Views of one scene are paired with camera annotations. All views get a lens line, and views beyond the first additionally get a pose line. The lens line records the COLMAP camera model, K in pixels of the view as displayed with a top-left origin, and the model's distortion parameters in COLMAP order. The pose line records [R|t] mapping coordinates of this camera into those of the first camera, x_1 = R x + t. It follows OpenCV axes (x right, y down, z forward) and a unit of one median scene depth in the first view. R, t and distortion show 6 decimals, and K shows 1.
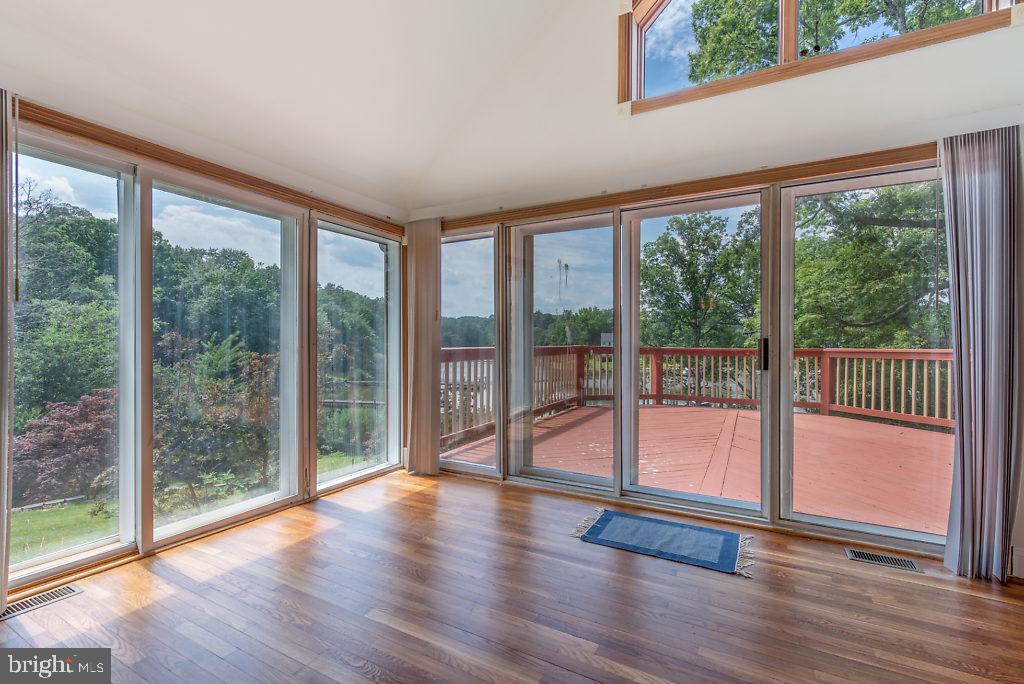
lens RADIAL K [[446.7, 0, 512.0], [0, 446.7, 342.0], [0, 0, 1]] dist [0.001010, 0.000133]
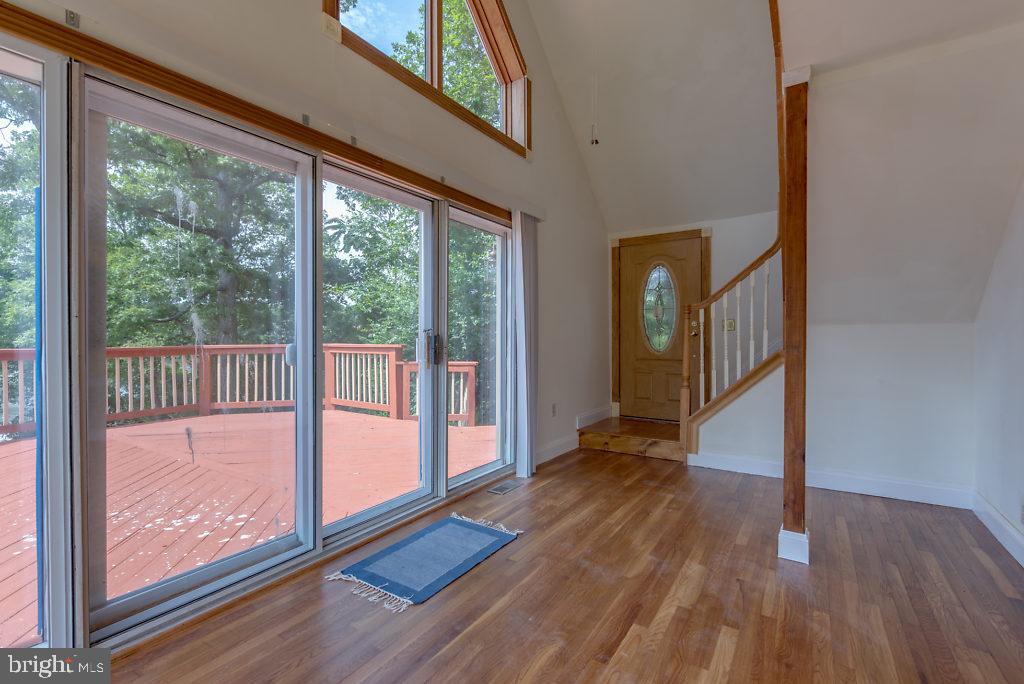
lens RADIAL K [[459.0, 0, 515.5], [0, 459.0, 344.8], [0, 0, 1]] dist [0.000780, -0.005805]
pose [[0.070056, -0.020149, 0.997340, -0.417015], [0.000367, 0.999796, 0.020173, -0.004712], [-0.997543, -0.001047, 0.070049, 0.554032]]
